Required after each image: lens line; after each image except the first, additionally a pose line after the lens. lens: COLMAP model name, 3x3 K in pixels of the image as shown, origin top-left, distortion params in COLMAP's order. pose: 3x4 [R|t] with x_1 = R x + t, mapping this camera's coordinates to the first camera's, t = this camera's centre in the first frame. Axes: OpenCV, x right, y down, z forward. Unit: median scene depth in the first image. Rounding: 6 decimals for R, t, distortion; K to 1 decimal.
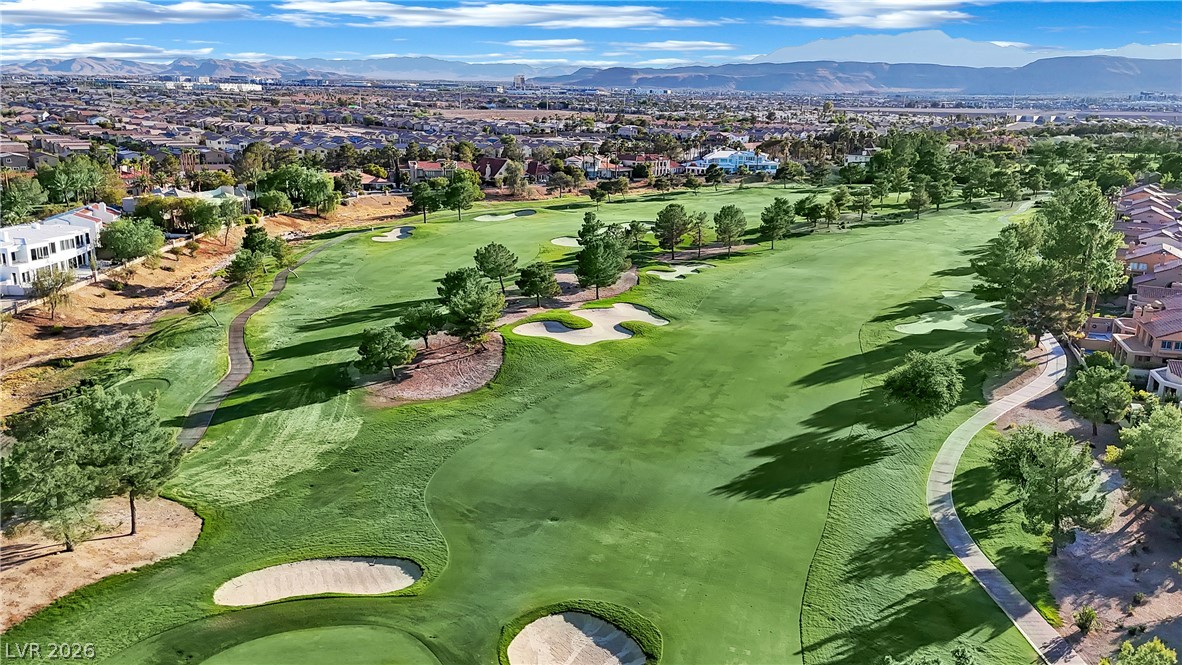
lens RADIAL K [[915.6, 0, 596.9], [0, 915.6, 331.0], [0, 0, 1]] dist [0.066028, -0.048587]
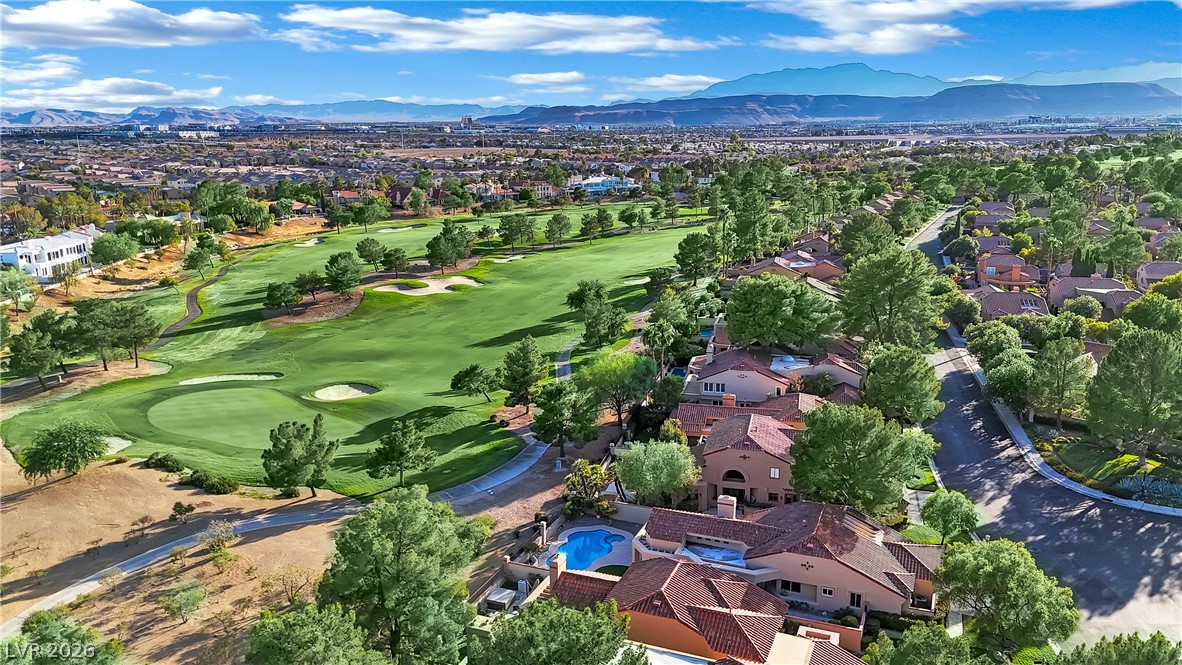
lens RADIAL K [[882.7, 0, 591.0], [0, 882.7, 332.5], [0, 0, 1]] dist [0.067034, -0.045704]
pose [[0.998498, -0.037498, 0.039950, 0.092120], [0.038586, 0.998895, -0.026835, 0.054627], [-0.038900, 0.028337, 0.998841, -0.221072]]
